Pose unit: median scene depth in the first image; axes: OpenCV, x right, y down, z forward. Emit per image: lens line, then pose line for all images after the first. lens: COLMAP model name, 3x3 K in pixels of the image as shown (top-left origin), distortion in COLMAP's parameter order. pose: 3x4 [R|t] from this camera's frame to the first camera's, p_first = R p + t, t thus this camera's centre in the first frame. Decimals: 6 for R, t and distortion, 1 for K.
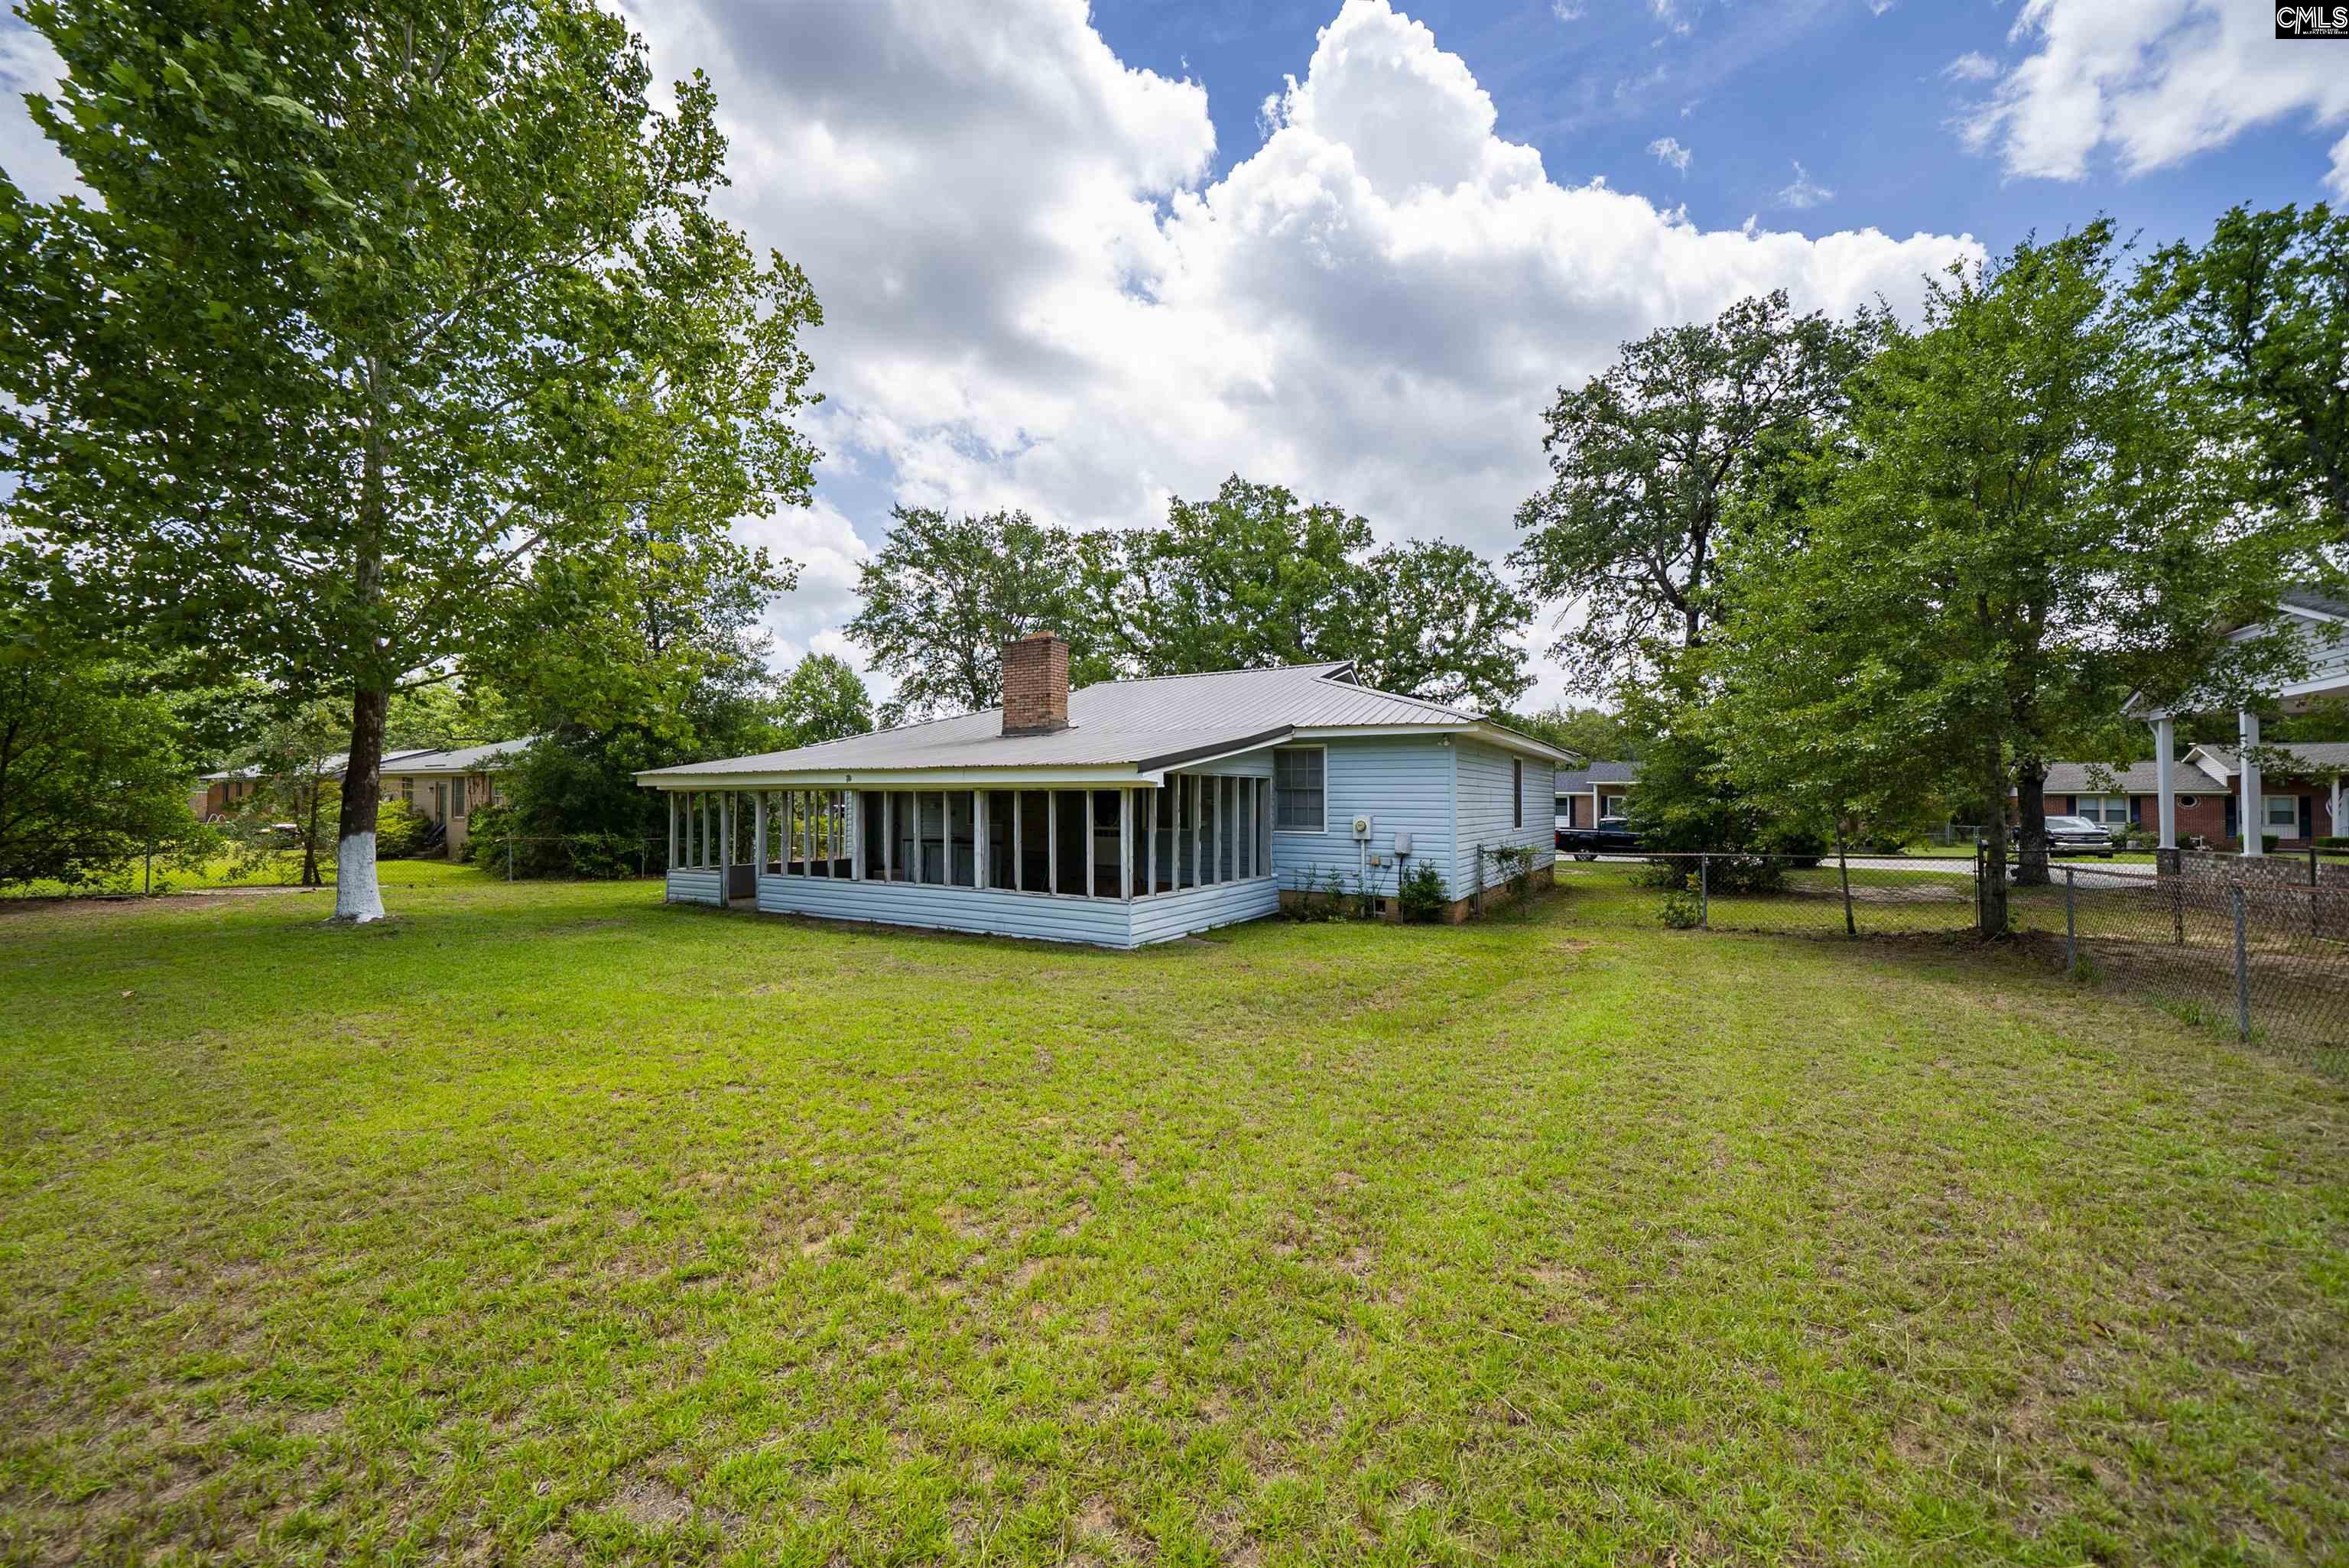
lens RADIAL K [[887.4, 0, 1166.0], [0, 887.4, 783.9], [0, 0, 1]] dist [0.001541, -0.000004]
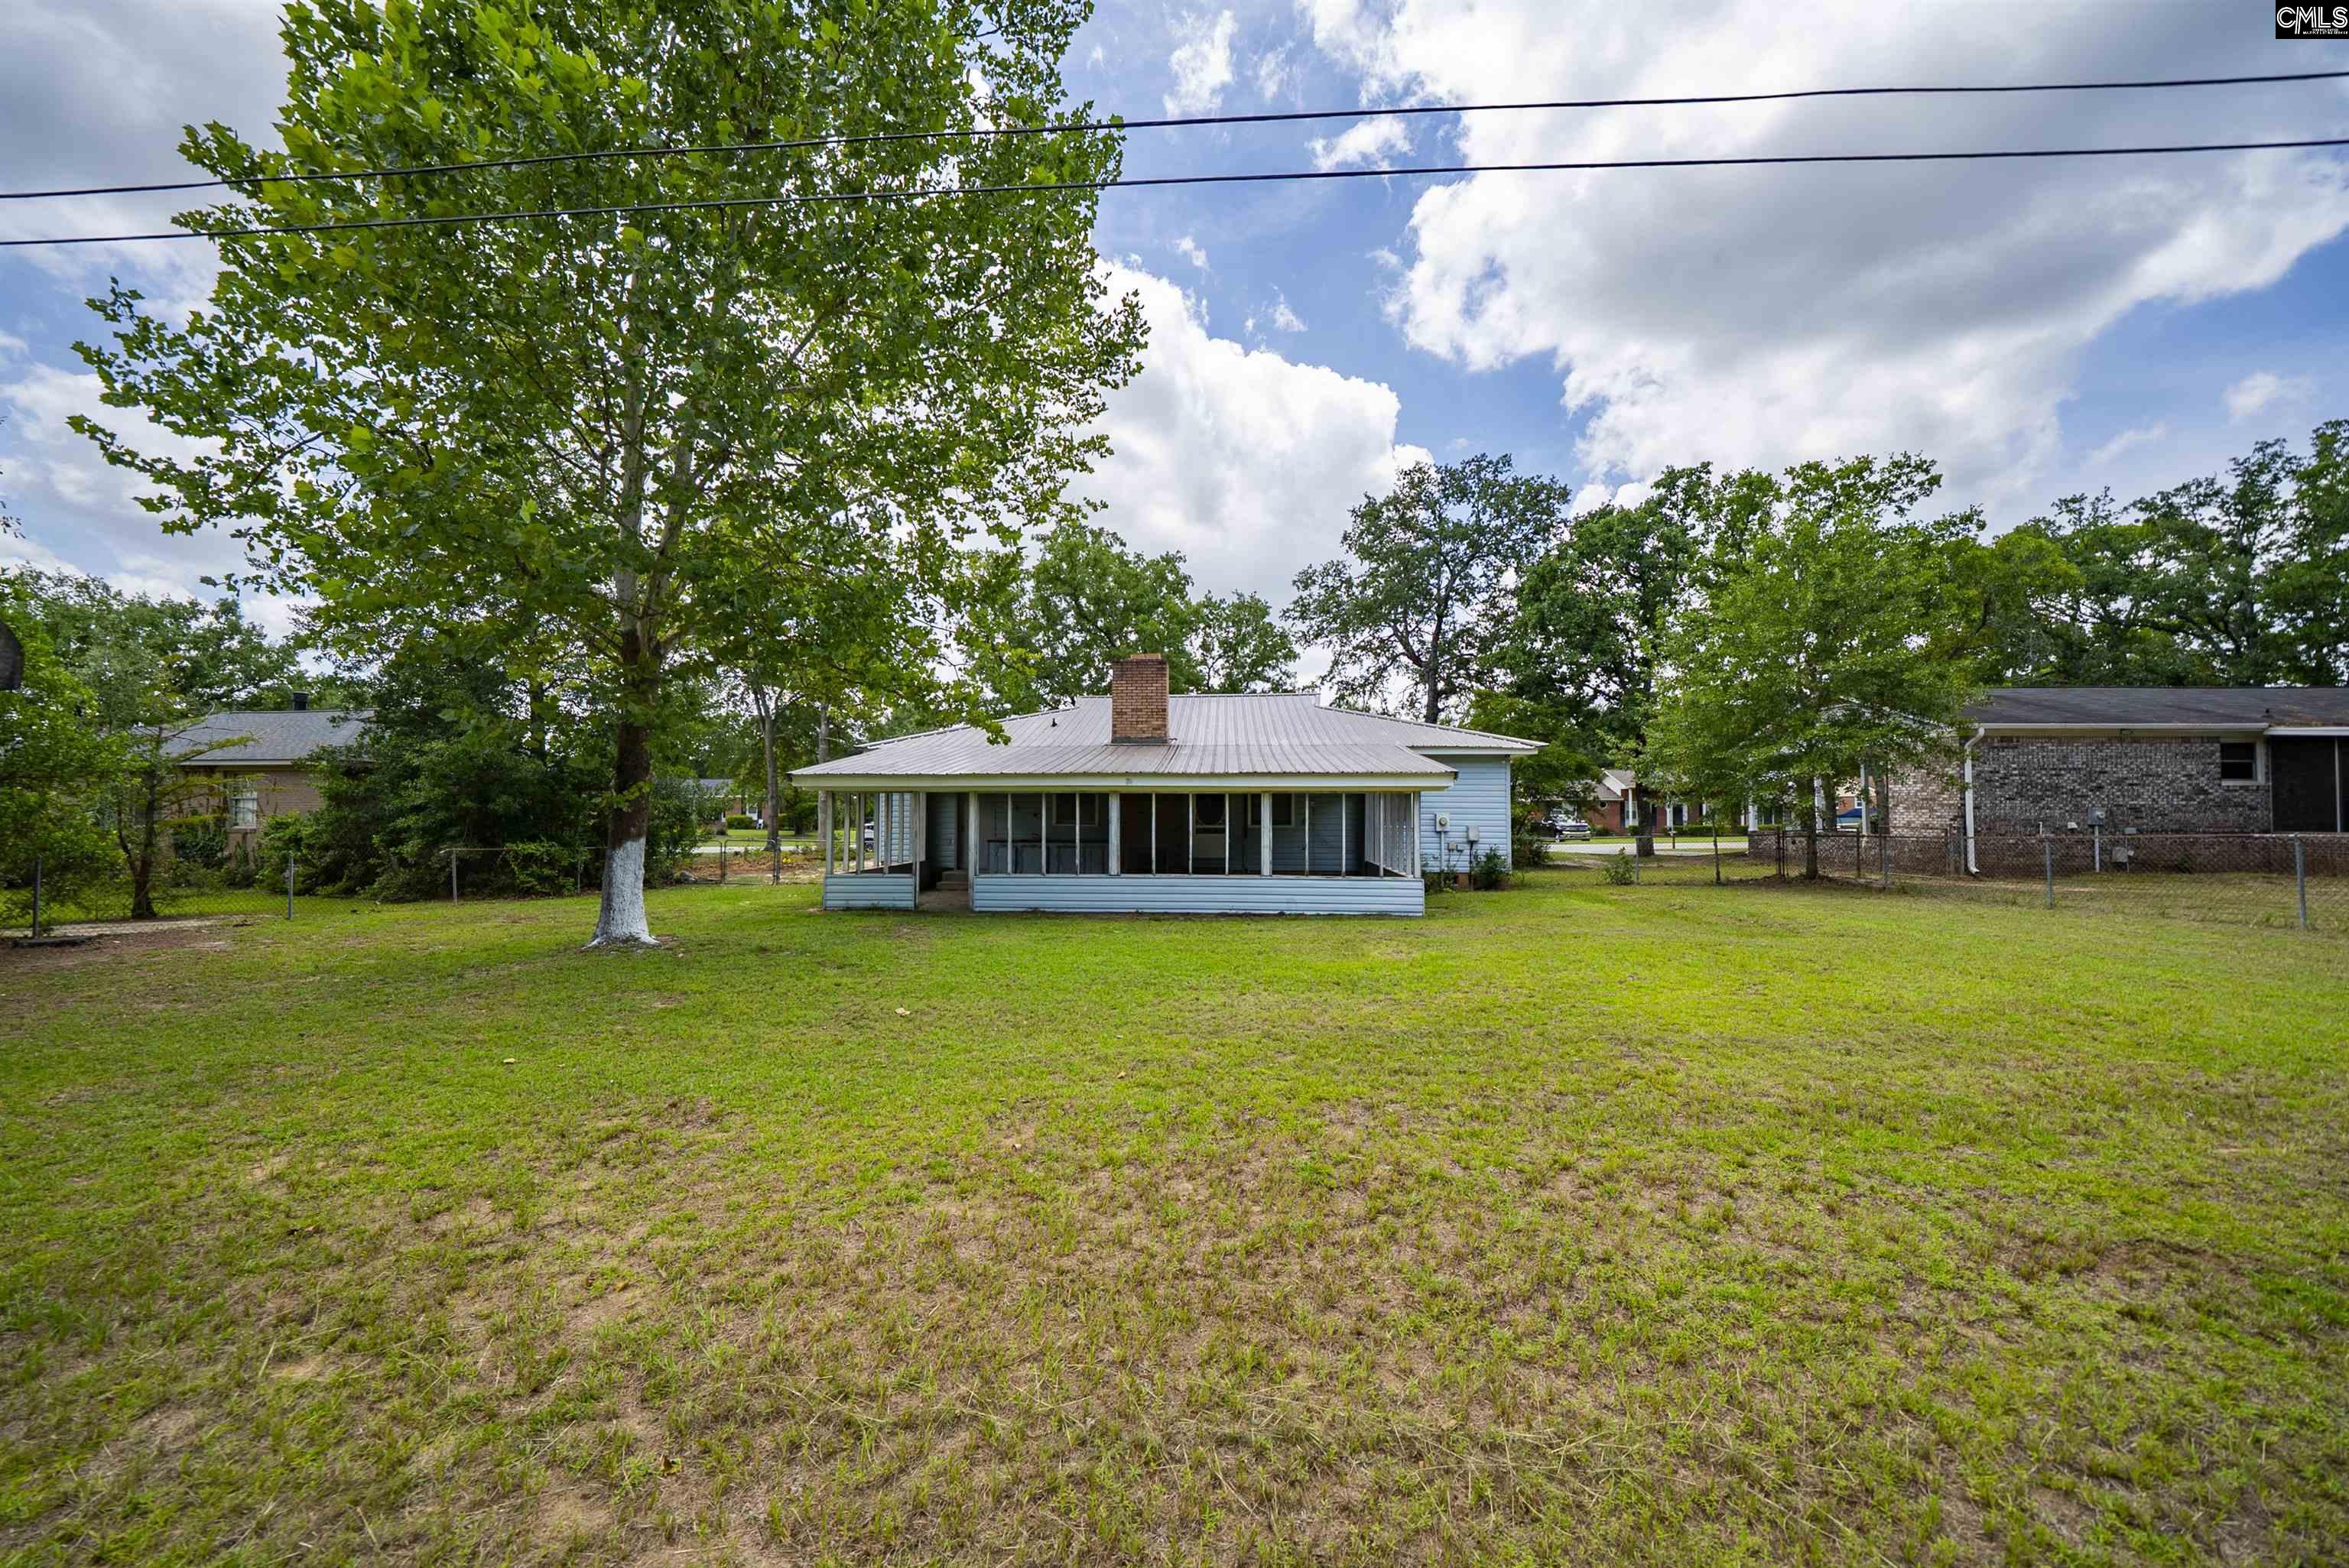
lens RADIAL K [[857.7, 0, 1152.5], [0, 857.7, 782.0], [0, 0, 1]] dist [-0.013256, 0.000227]
pose [[0.873788, 0.014339, 0.486096, -0.942087], [-0.011495, 0.999895, -0.008832, 0.002259], [-0.486171, 0.002130, 0.873861, 0.058257]]
